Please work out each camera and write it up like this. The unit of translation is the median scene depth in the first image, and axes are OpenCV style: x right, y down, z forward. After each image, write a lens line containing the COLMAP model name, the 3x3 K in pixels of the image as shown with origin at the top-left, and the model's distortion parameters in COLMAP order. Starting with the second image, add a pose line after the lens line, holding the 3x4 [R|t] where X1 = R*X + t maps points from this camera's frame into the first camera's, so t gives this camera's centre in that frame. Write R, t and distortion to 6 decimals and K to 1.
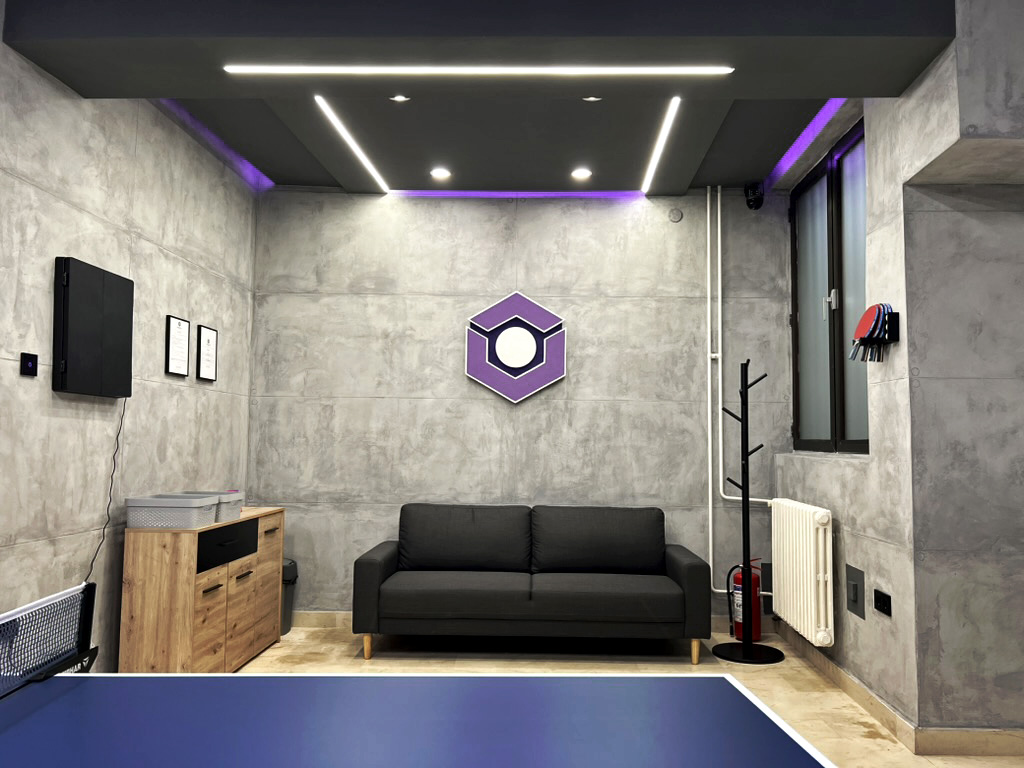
lens RADIAL K [[771.4, 0, 514.7], [0, 771.4, 388.5], [0, 0, 1]] dist [0.052716, -0.037205]
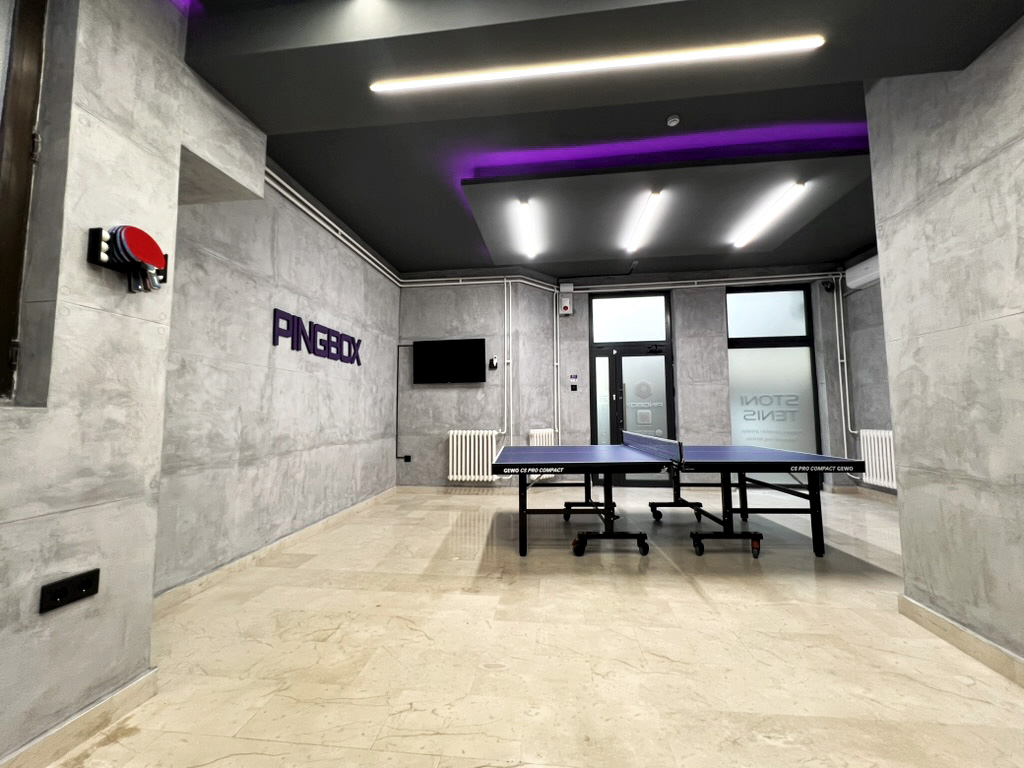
lens RADIAL K [[409.5, 0, 510.2], [0, 409.5, 380.9], [0, 0, 1]] dist [-0.002674, -0.000081]
pose [[-0.994988, 0.004604, 0.099889, 0.000272], [-0.010339, 0.988849, -0.148560, 0.094715], [-0.099459, -0.148848, -0.983846, 1.040293]]
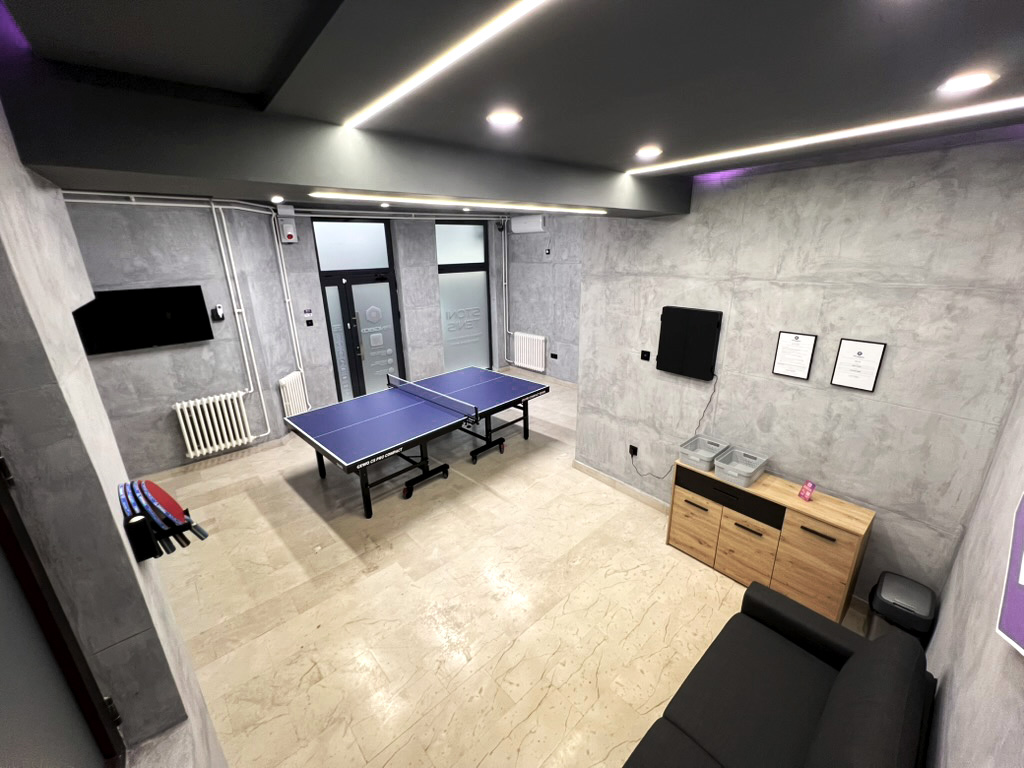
lens RADIAL K [[409.5, 0, 509.4], [0, 409.5, 380.1], [0, 0, 1]] dist [-0.002674, -0.000081]
pose [[-0.739431, 0.211144, -0.639265, 0.325816], [0.061324, 0.966723, 0.248368, -0.193624], [0.670433, 0.144449, -0.727773, 1.088382]]
